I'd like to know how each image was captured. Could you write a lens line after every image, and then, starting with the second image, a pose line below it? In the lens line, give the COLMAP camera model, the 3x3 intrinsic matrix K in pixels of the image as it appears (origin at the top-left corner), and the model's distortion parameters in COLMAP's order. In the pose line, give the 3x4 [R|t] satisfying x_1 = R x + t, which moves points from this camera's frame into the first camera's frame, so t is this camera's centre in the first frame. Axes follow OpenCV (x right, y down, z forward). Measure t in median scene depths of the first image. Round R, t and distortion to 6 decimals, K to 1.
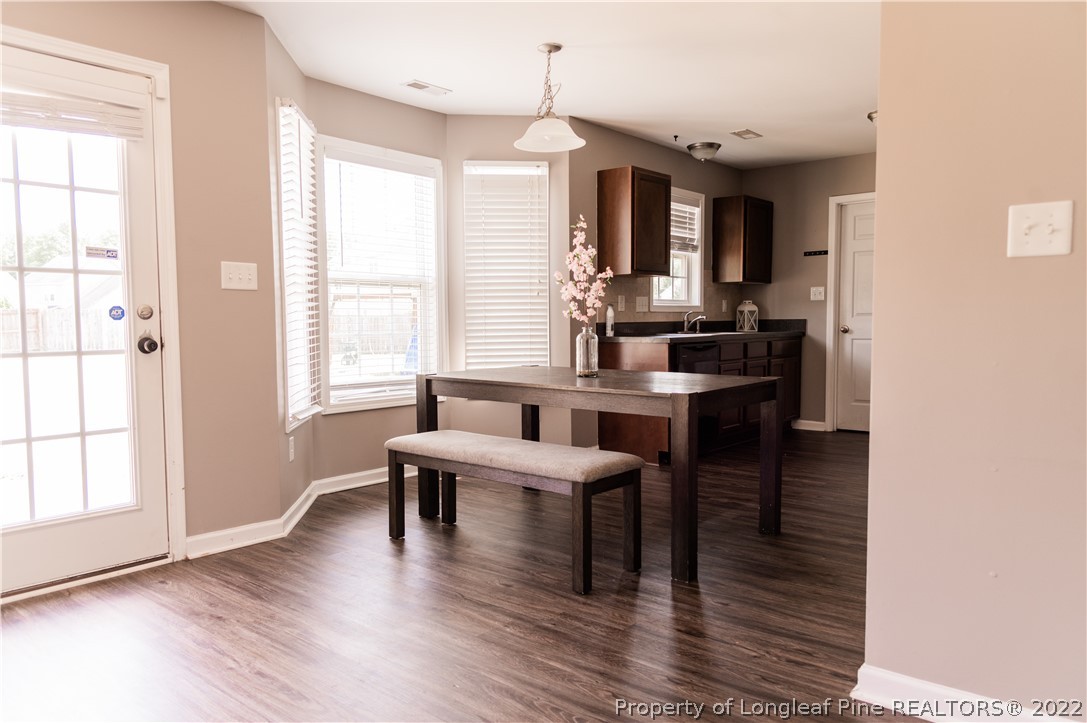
lens RADIAL K [[759.7, 0, 547.8], [0, 759.7, 364.7], [0, 0, 1]] dist [0.034251, -0.000605]
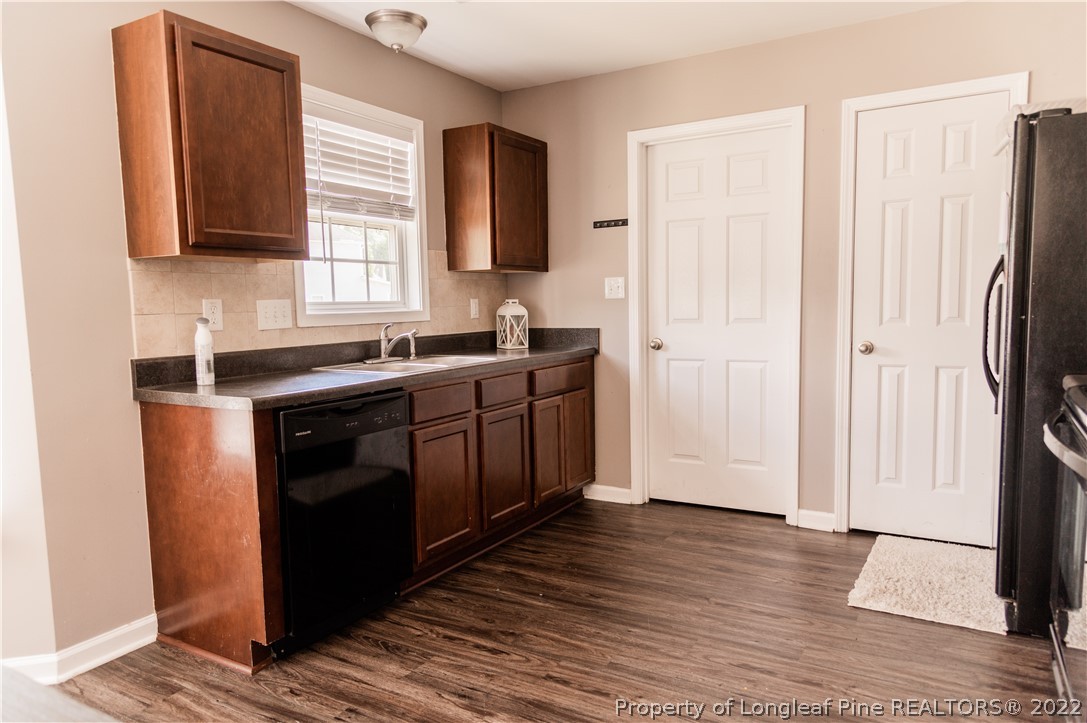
lens RADIAL K [[728.4, 0, 544.8], [0, 728.4, 368.0], [0, 0, 1]] dist [0.031857, -0.001629]
pose [[0.985656, -0.030241, 0.166035, 0.201713], [0.025578, 0.999218, 0.030154, -0.048252], [-0.166817, -0.025475, 0.985659, 0.429416]]
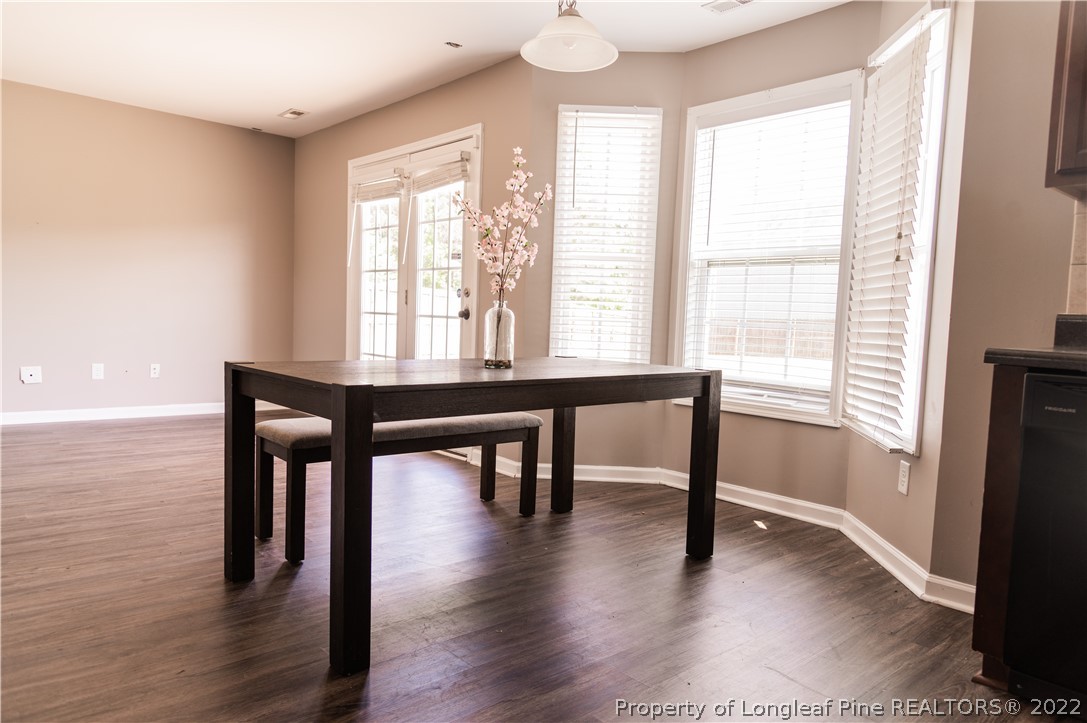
lens RADIAL K [[728.4, 0, 544.8], [0, 728.4, 368.0], [0, 0, 1]] dist [0.031857, -0.001629]
pose [[-0.150360, 0.070074, -0.986145, 0.429245], [-0.098118, 0.991502, 0.085415, -0.027996], [0.983750, 0.109602, -0.142207, 0.657353]]
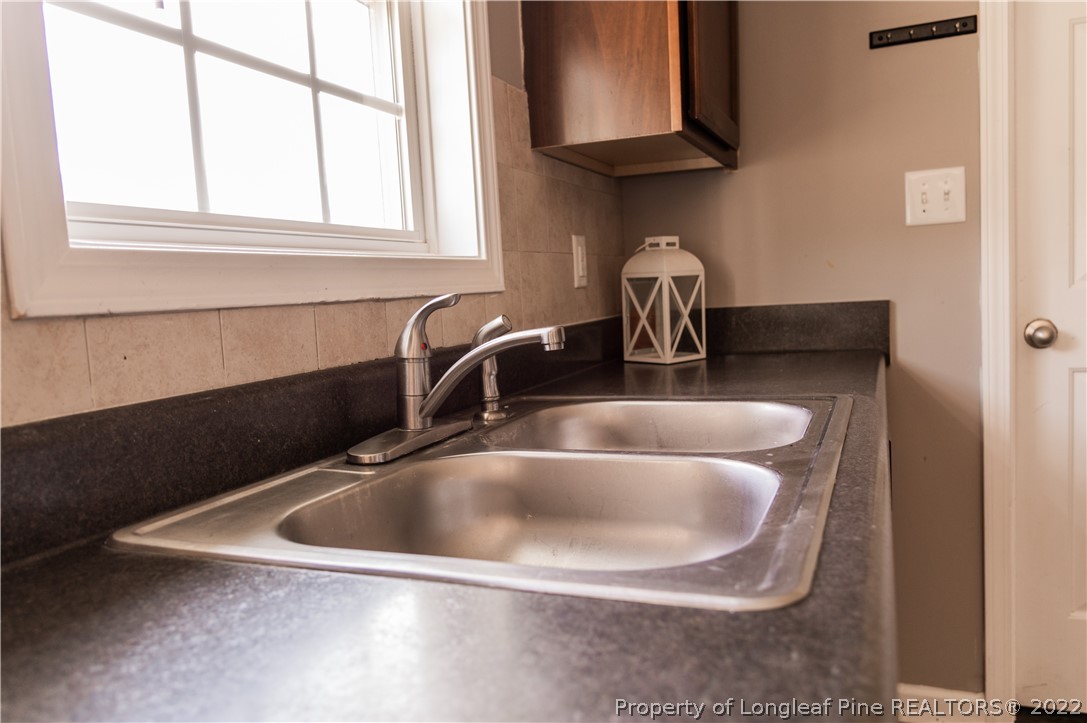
lens RADIAL K [[808.4, 0, 543.5], [0, 808.4, 361.5], [0, 0, 1]] dist [-0.009445, -0.005345]
pose [[0.951206, -0.074415, 0.299448, 0.153773], [0.069149, 0.997209, 0.028161, -0.057573], [-0.300707, -0.006081, 0.953697, 0.816335]]
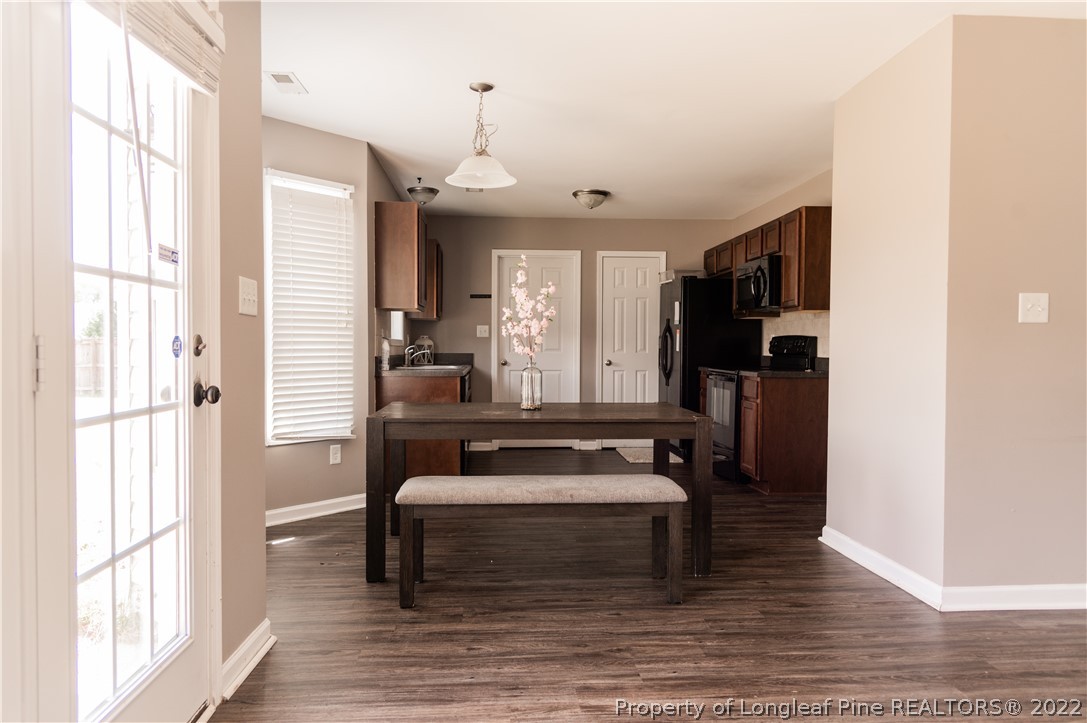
lens RADIAL K [[728.4, 0, 544.8], [0, 728.4, 368.0], [0, 0, 1]] dist [0.031857, -0.001629]
pose [[0.716155, -0.010774, 0.697858, -0.361699], [0.035540, 0.999147, -0.021047, -0.011521], [-0.697036, 0.039875, 0.715927, 0.154741]]
